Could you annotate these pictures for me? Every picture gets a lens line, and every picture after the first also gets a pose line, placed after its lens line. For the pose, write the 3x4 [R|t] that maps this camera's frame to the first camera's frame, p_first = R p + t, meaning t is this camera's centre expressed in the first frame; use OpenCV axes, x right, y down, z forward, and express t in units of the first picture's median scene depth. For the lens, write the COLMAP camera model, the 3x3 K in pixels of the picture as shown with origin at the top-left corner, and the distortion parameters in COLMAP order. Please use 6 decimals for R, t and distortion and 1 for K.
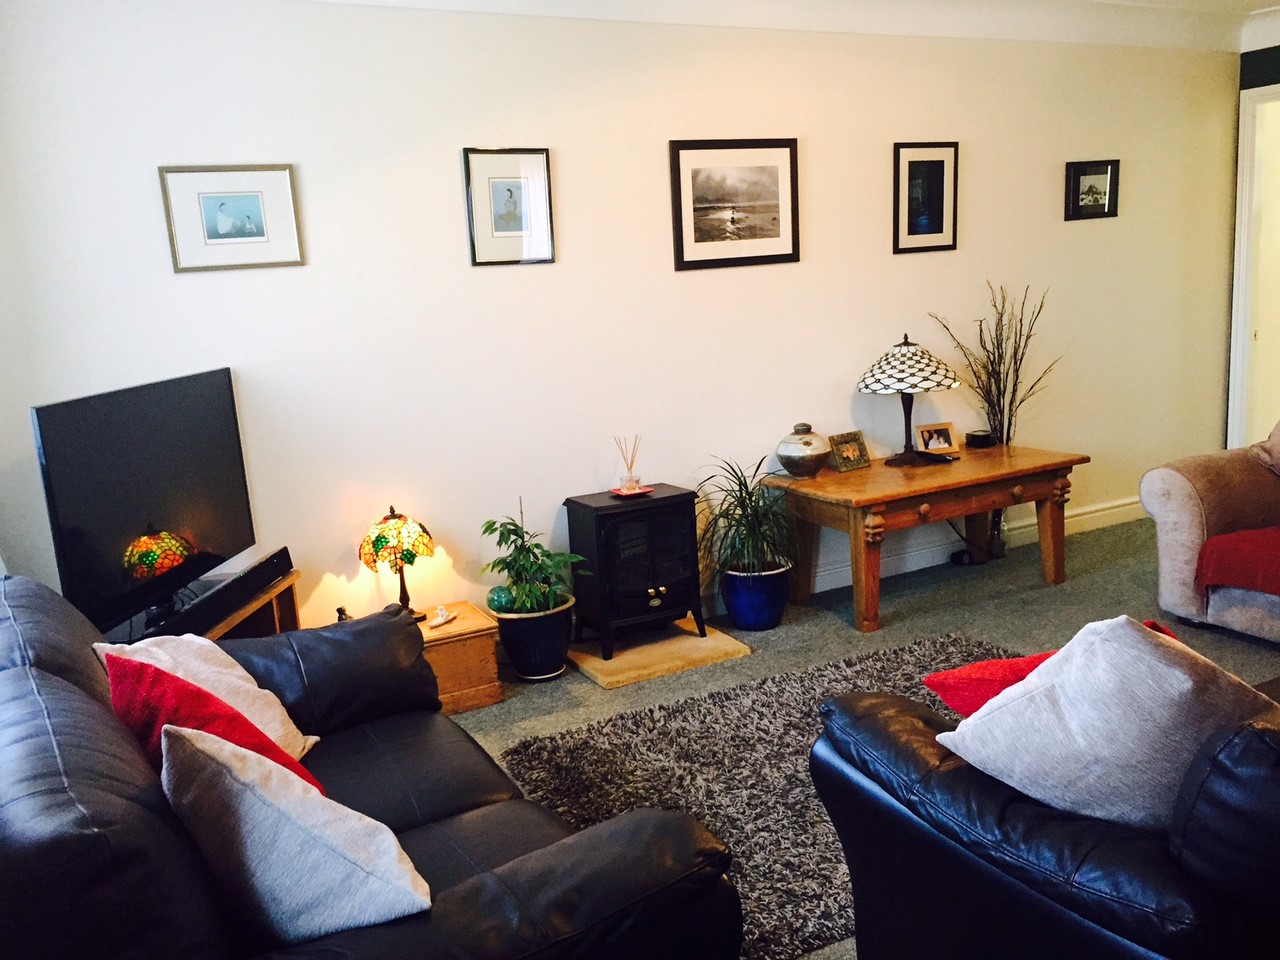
lens RADIAL K [[1131.6, 0, 640.0], [0, 1131.6, 480.0], [0, 0, 1]] dist [0.037749, -0.049325]
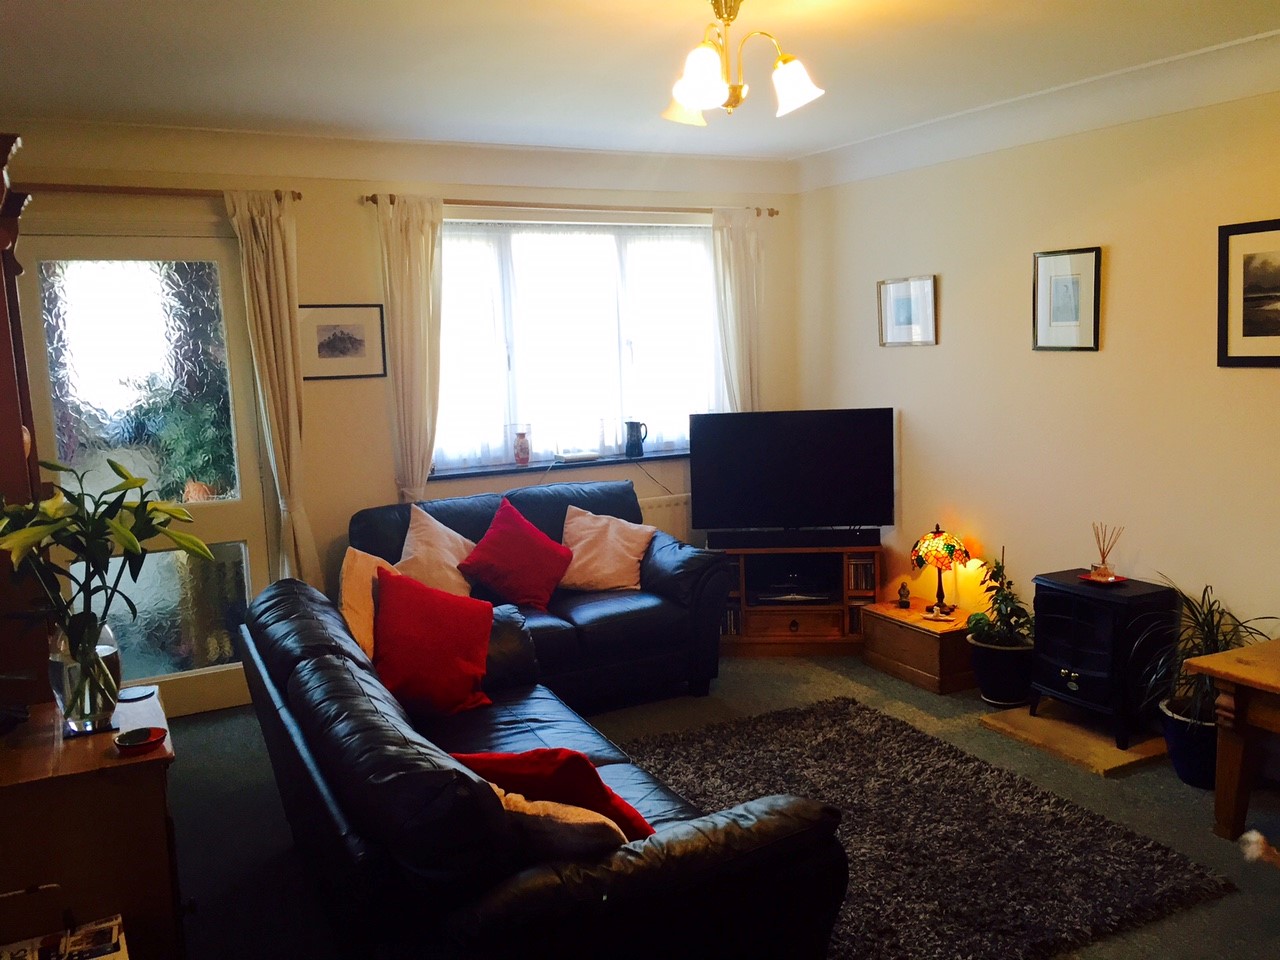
lens RADIAL K [[1131.6, 0, 640.0], [0, 1131.6, 480.0], [0, 0, 1]] dist [0.037749, -0.049325]
pose [[-0.027378, 0.166379, -0.985682, 0.982116], [-0.187700, 0.967657, 0.168550, -0.167059], [0.981845, 0.189628, 0.004737, 0.570923]]
